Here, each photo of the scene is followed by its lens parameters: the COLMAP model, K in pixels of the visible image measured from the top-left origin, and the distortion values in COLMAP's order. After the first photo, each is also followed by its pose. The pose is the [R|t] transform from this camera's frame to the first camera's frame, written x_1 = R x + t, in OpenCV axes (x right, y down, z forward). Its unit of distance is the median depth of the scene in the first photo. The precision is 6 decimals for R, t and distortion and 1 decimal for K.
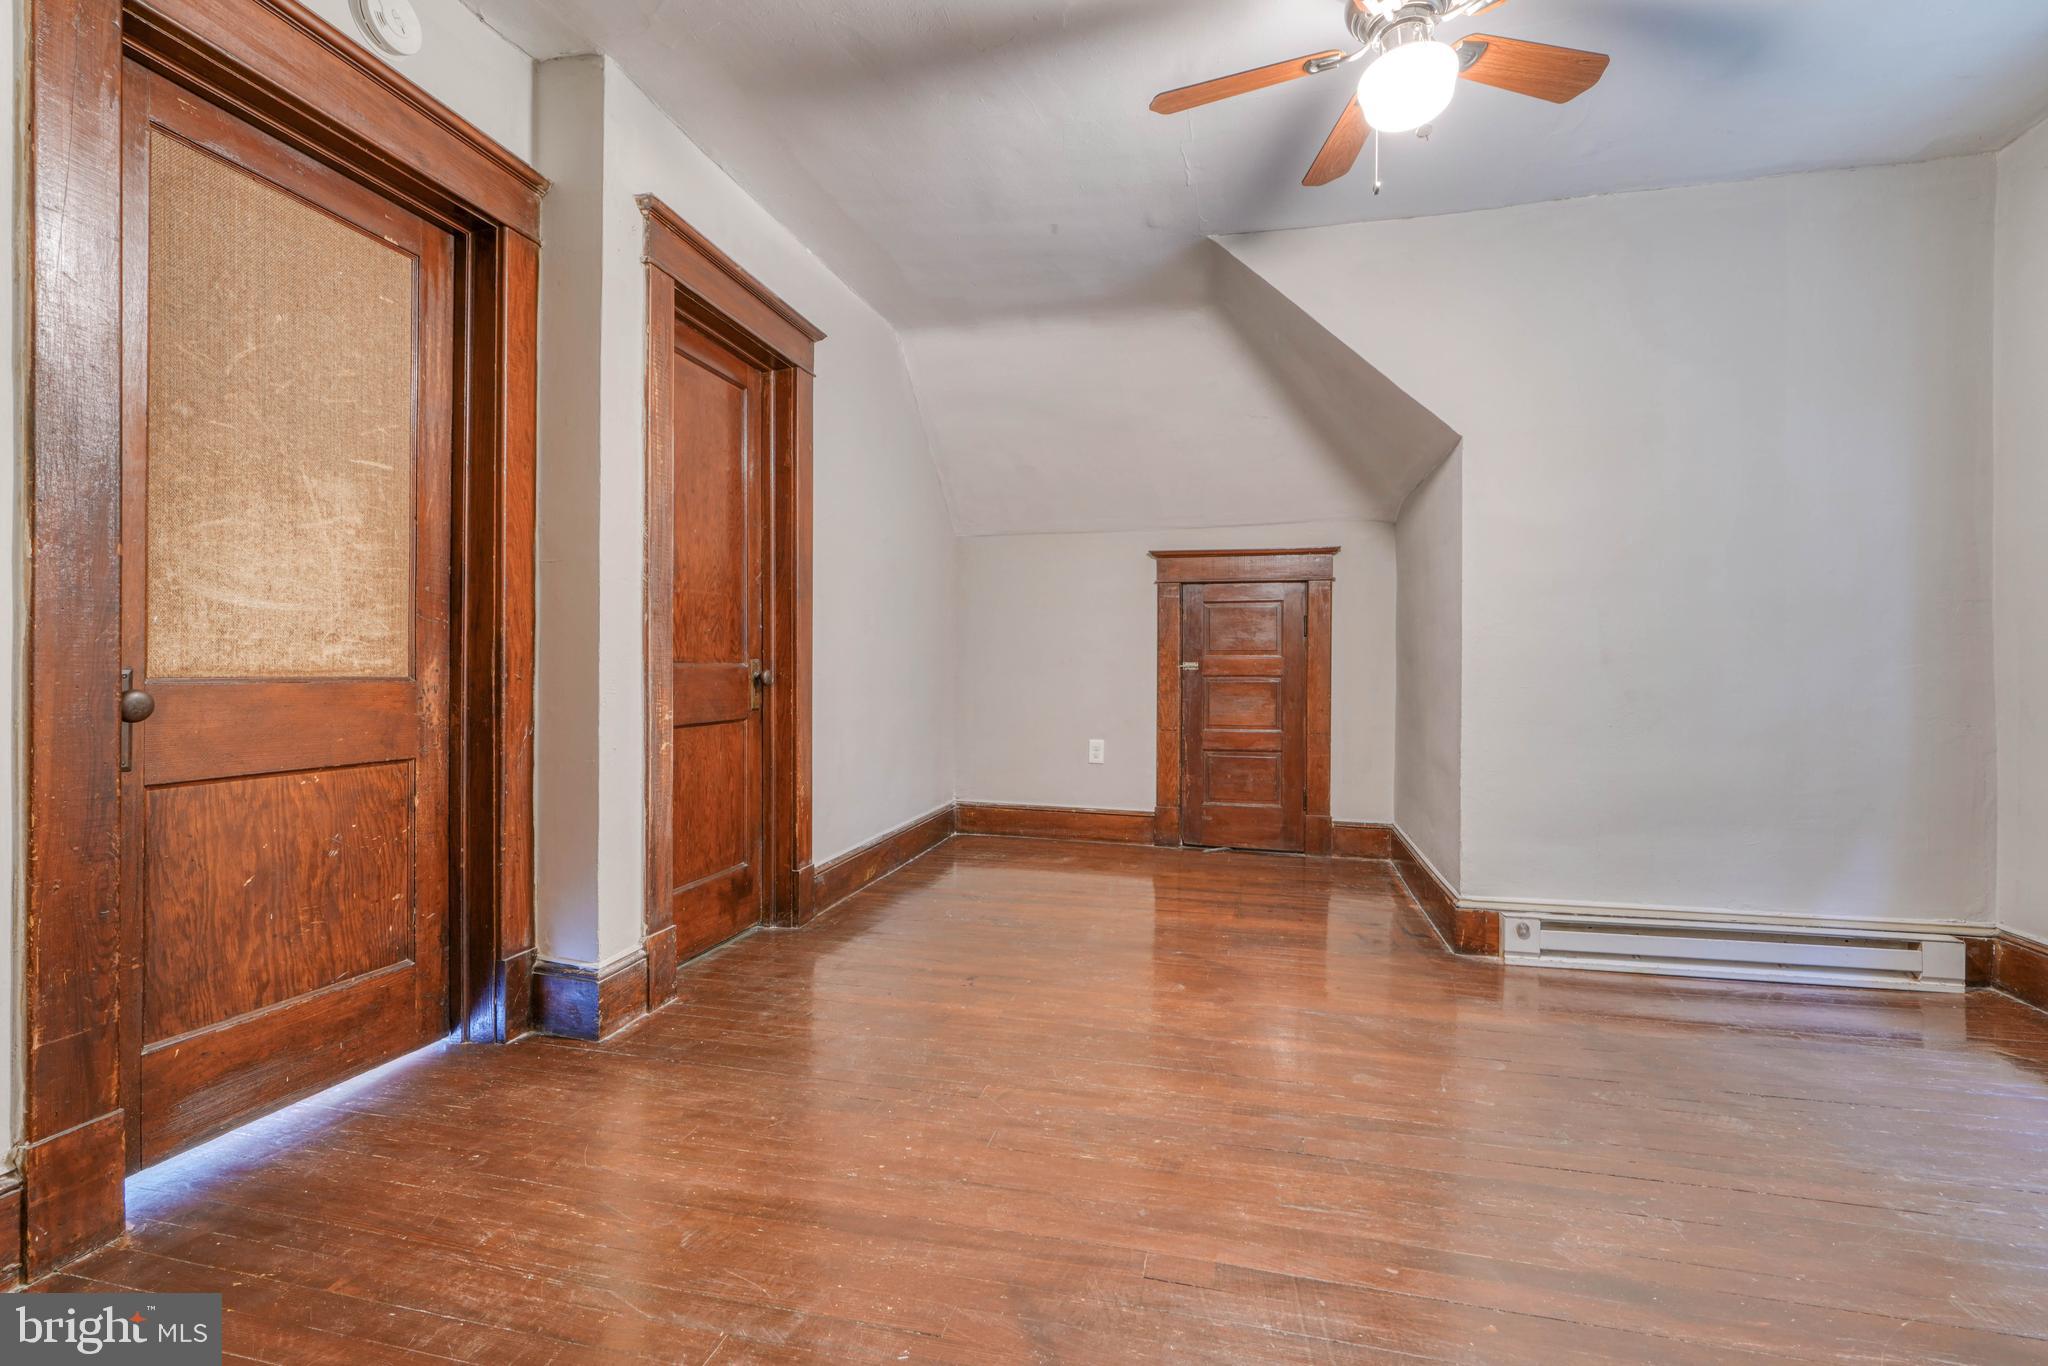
lens RADIAL K [[925.6, 0, 1027.3], [0, 925.6, 673.7], [0, 0, 1]] dist [-0.000420, 0.001747]
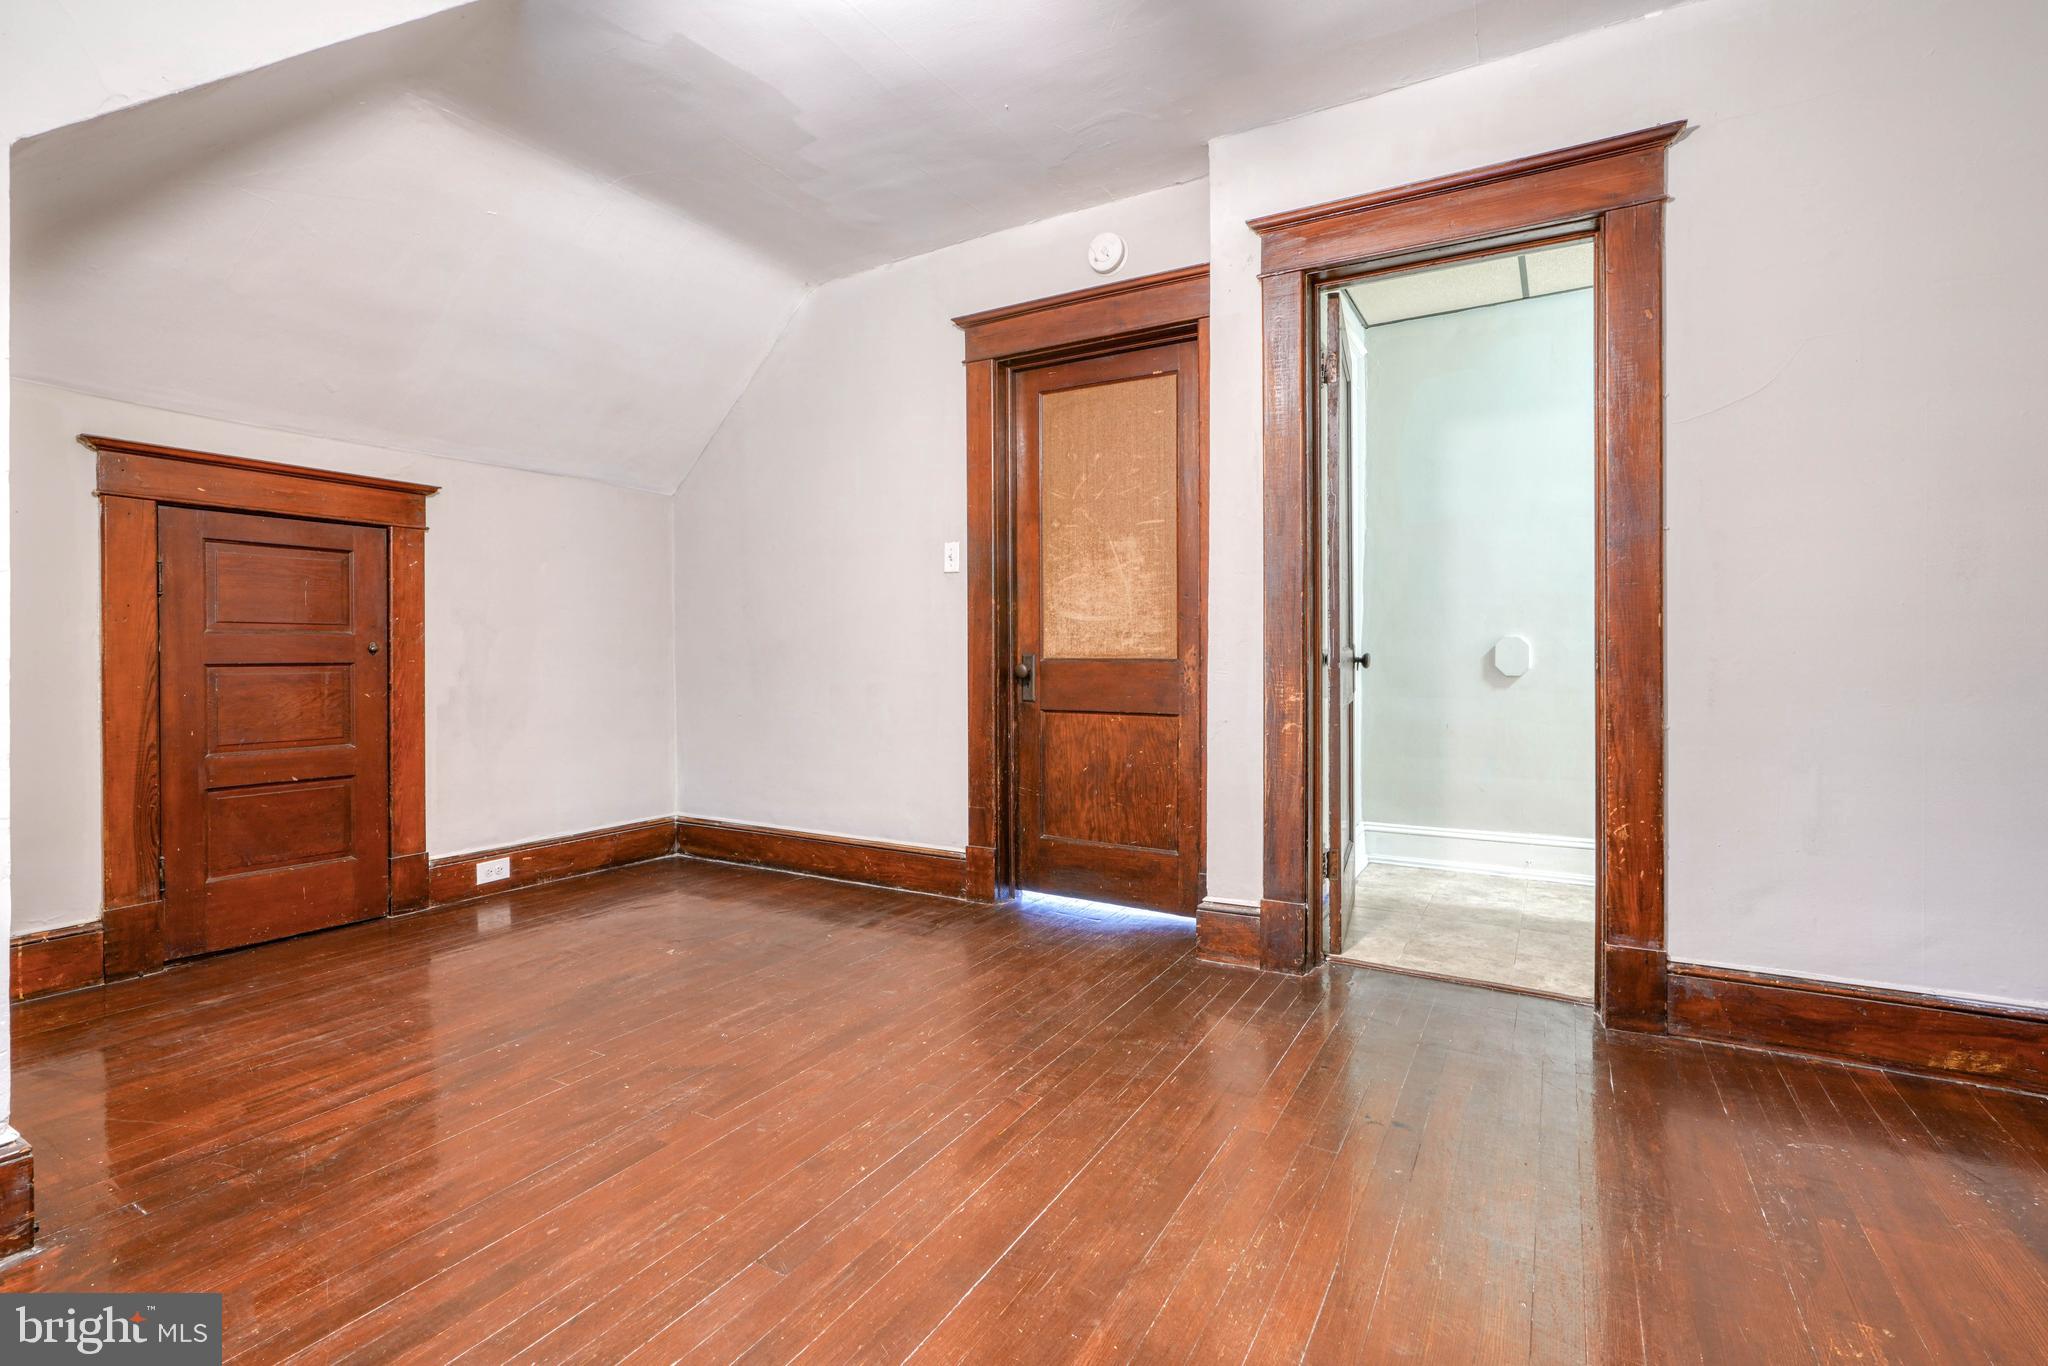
lens RADIAL K [[938.6, 0, 1020.4], [0, 938.6, 651.7], [0, 0, 1]] dist [-0.000839, 0.000853]
pose [[-0.293170, -0.006776, -0.956036, 0.949139], [-0.002473, 0.999977, -0.006329, 0.002706], [0.956057, 0.000509, -0.293180, 1.374183]]
